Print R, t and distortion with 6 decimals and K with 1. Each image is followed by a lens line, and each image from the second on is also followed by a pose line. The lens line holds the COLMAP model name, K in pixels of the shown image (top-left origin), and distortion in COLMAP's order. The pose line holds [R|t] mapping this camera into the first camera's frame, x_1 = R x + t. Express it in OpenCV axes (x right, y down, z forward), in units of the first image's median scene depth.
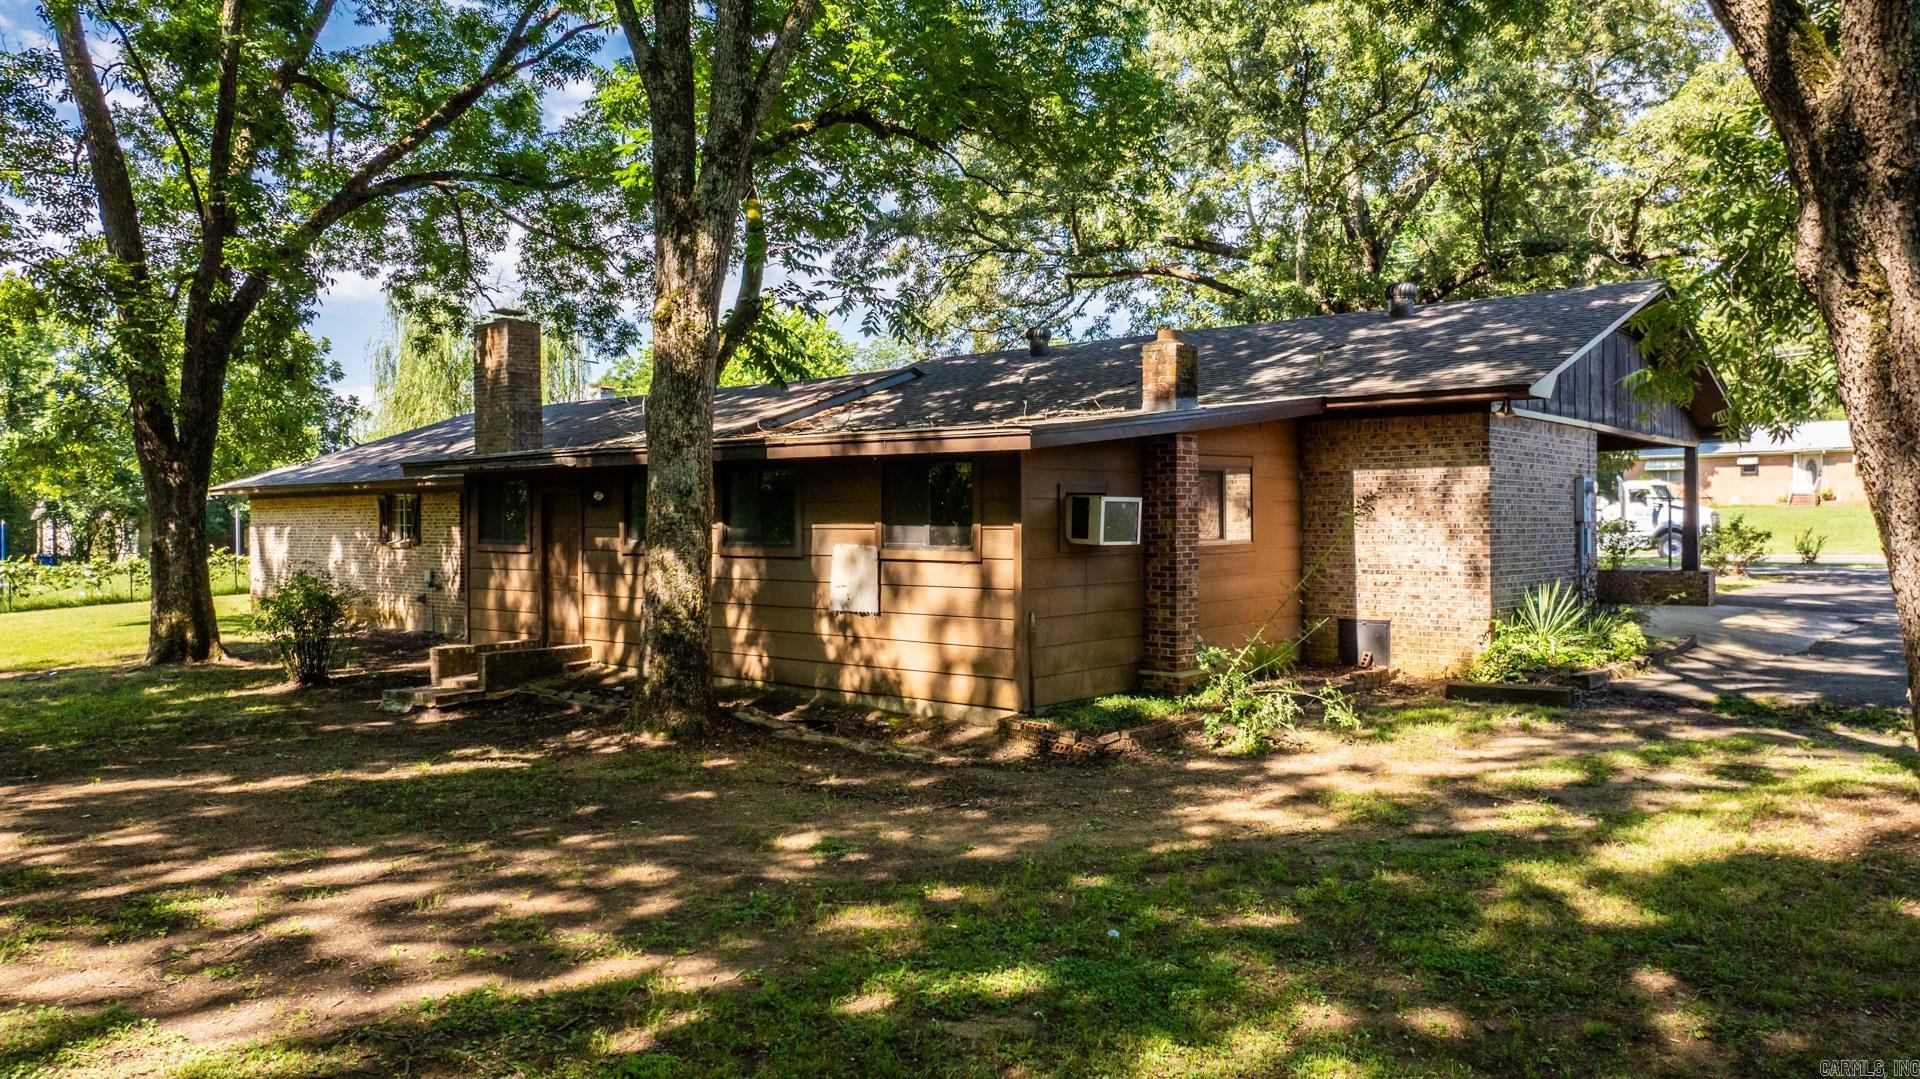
lens RADIAL K [[1383.0, 0, 959.6], [0, 1383.0, 537.0], [0, 0, 1]] dist [-0.023612, 0.014514]
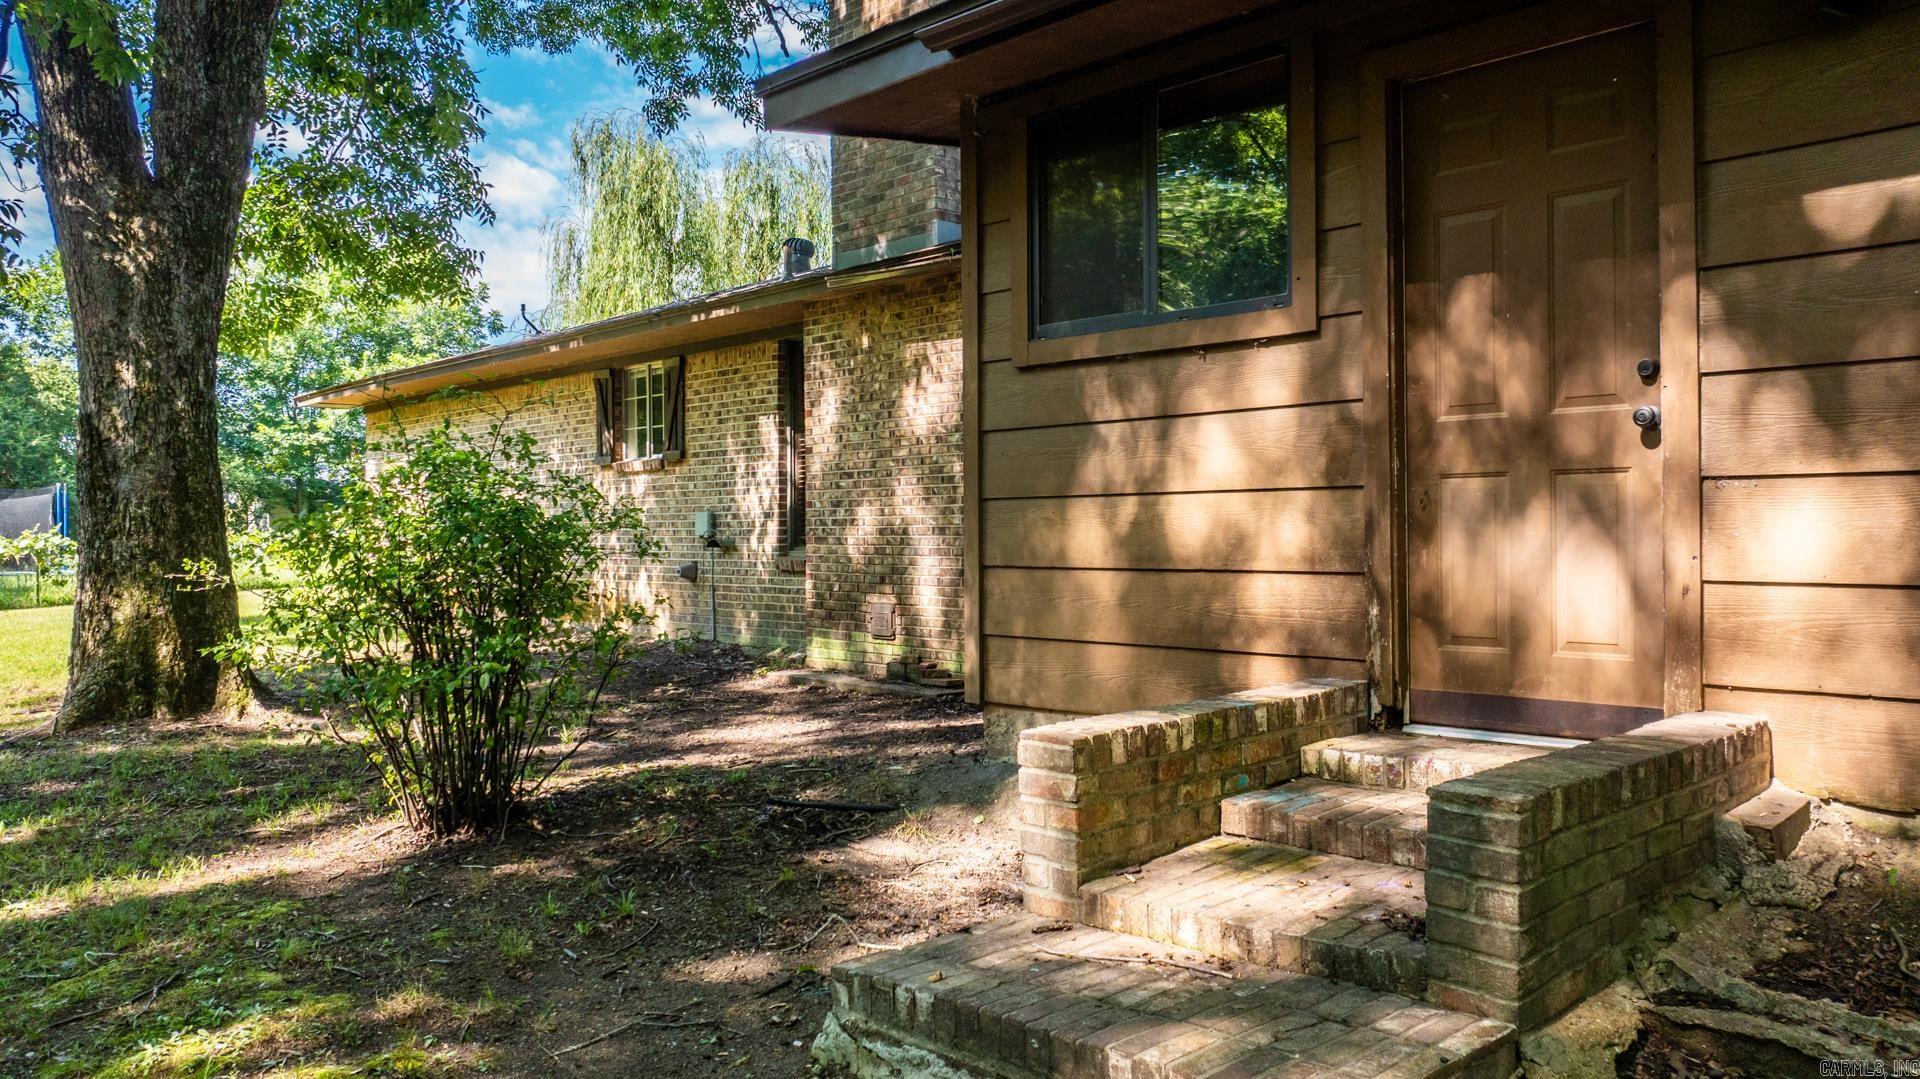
lens RADIAL K [[1383.0, 0, 959.8], [0, 1383.0, 542.5], [0, 0, 1]] dist [-0.023612, 0.014514]
pose [[0.995293, -0.002870, -0.096867, -0.255536], [0.002907, 0.999996, 0.000240, 0.035369], [0.096866, -0.000520, 0.995297, 0.541995]]
